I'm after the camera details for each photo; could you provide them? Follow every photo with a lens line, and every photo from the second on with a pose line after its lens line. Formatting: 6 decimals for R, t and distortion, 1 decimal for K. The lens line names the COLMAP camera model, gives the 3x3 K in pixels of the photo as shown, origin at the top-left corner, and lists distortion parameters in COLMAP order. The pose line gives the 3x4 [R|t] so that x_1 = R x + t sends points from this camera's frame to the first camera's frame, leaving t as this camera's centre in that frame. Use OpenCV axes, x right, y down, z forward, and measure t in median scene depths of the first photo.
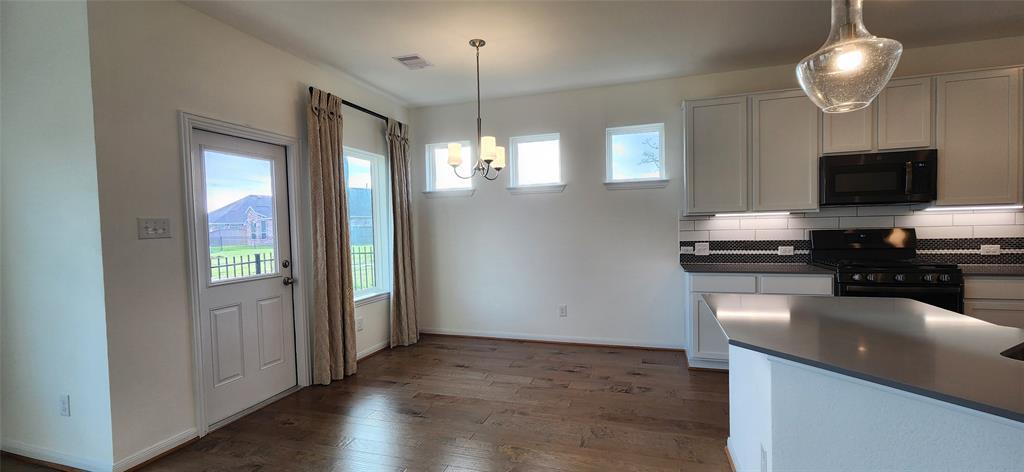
lens RADIAL K [[418.3, 0, 520.3], [0, 418.3, 240.9], [0, 0, 1]] dist [-0.001544, 0.000145]
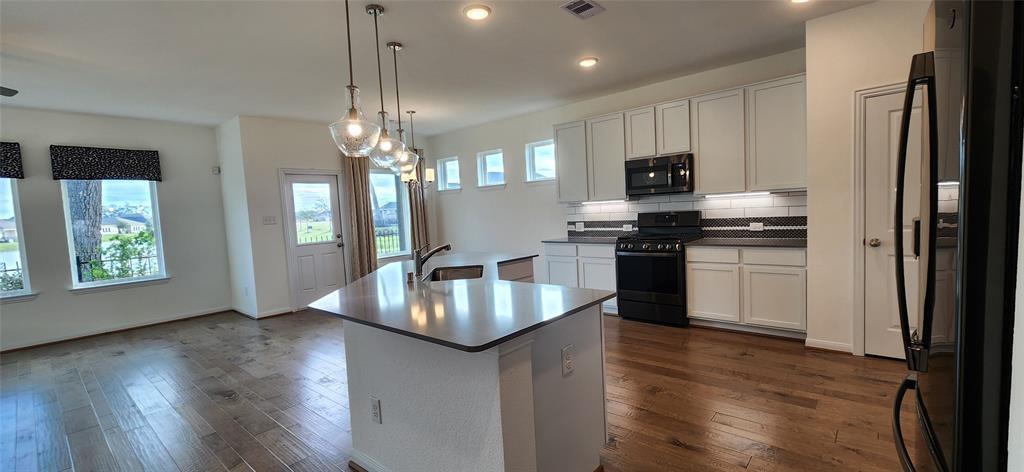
lens RADIAL K [[418.3, 0, 527.7], [0, 418.3, 235.3], [0, 0, 1]] dist [-0.001544, 0.000145]
pose [[0.925077, 0.002456, -0.379771, 0.947114], [0.012838, 0.999205, 0.037736, -0.009690], [0.379562, -0.039784, 0.924310, -0.440006]]
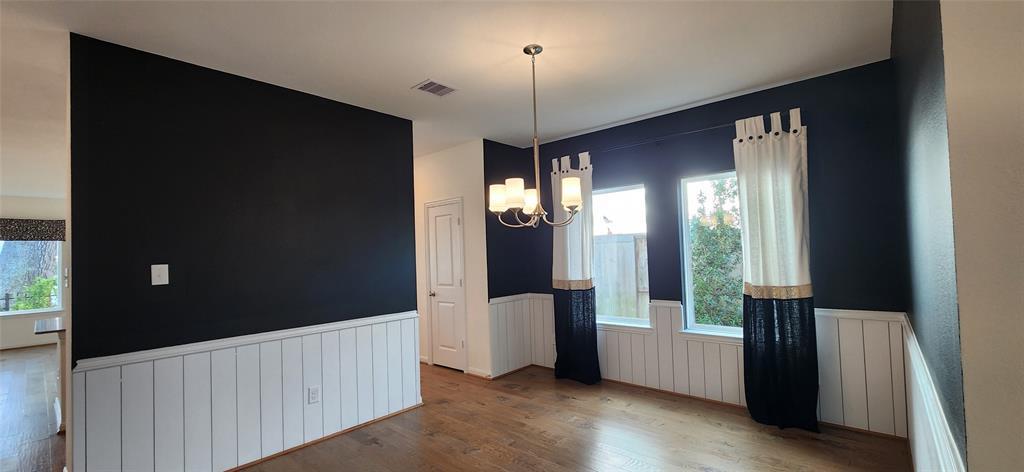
lens RADIAL K [[418.3, 0, 516.1], [0, 418.3, 237.6], [0, 0, 1]] dist [-0.001544, 0.000145]
pose [[0.914814, -0.021602, -0.403297, 2.198260], [-0.002150, 0.998294, -0.058348, -0.065174], [0.403870, 0.054244, 0.913207, -0.571551]]
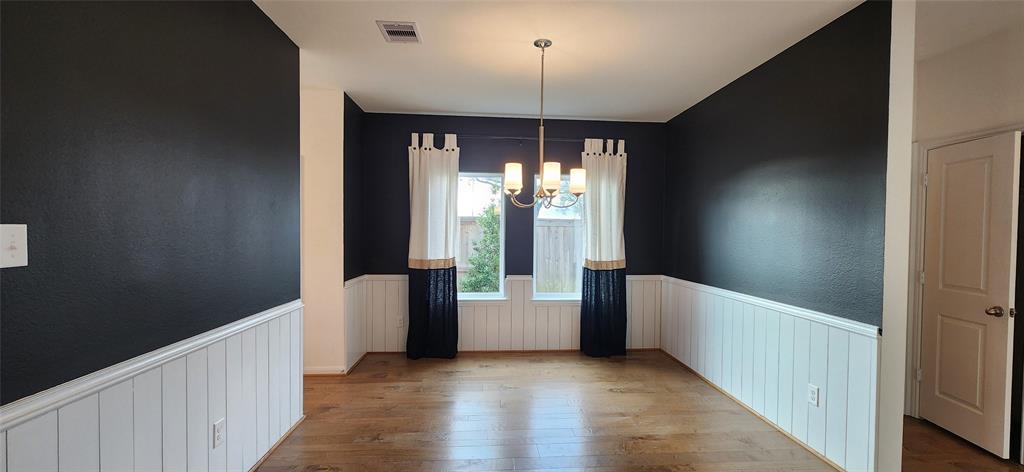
lens RADIAL K [[418.3, 0, 521.6], [0, 418.3, 239.5], [0, 0, 1]] dist [-0.001544, 0.000145]
pose [[0.924147, 0.026080, 0.381145, 1.586082], [-0.017649, 0.999516, -0.025602, -0.042669], [-0.381628, 0.016933, 0.924161, -0.616426]]
